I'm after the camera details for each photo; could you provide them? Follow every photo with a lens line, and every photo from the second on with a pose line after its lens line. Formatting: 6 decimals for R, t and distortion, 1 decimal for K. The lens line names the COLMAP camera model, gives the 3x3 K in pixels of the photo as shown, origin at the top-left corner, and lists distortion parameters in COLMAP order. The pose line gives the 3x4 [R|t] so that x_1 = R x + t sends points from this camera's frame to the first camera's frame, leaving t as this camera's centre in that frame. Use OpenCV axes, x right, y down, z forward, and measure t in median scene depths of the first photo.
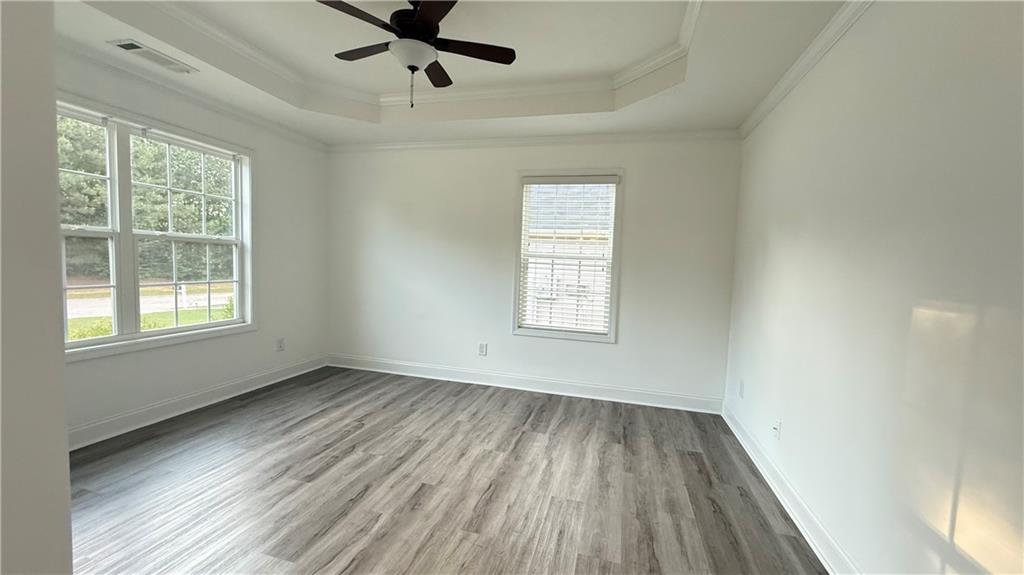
lens RADIAL K [[410.4, 0, 509.1], [0, 410.4, 290.2], [0, 0, 1]] dist [0.001919, 0.000319]
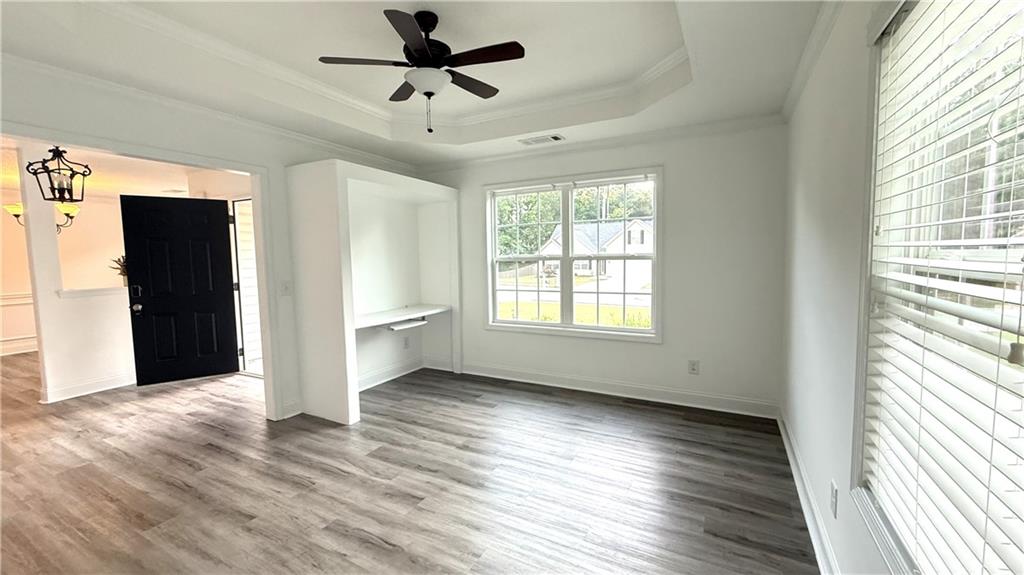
lens RADIAL K [[410.4, 0, 507.8], [0, 410.4, 285.9], [0, 0, 1]] dist [0.001919, 0.000319]
pose [[-0.222545, 0.039439, -0.974124, 0.671397], [-0.058928, 0.996810, 0.053820, -0.115019], [0.973140, 0.069381, -0.219511, 1.301693]]
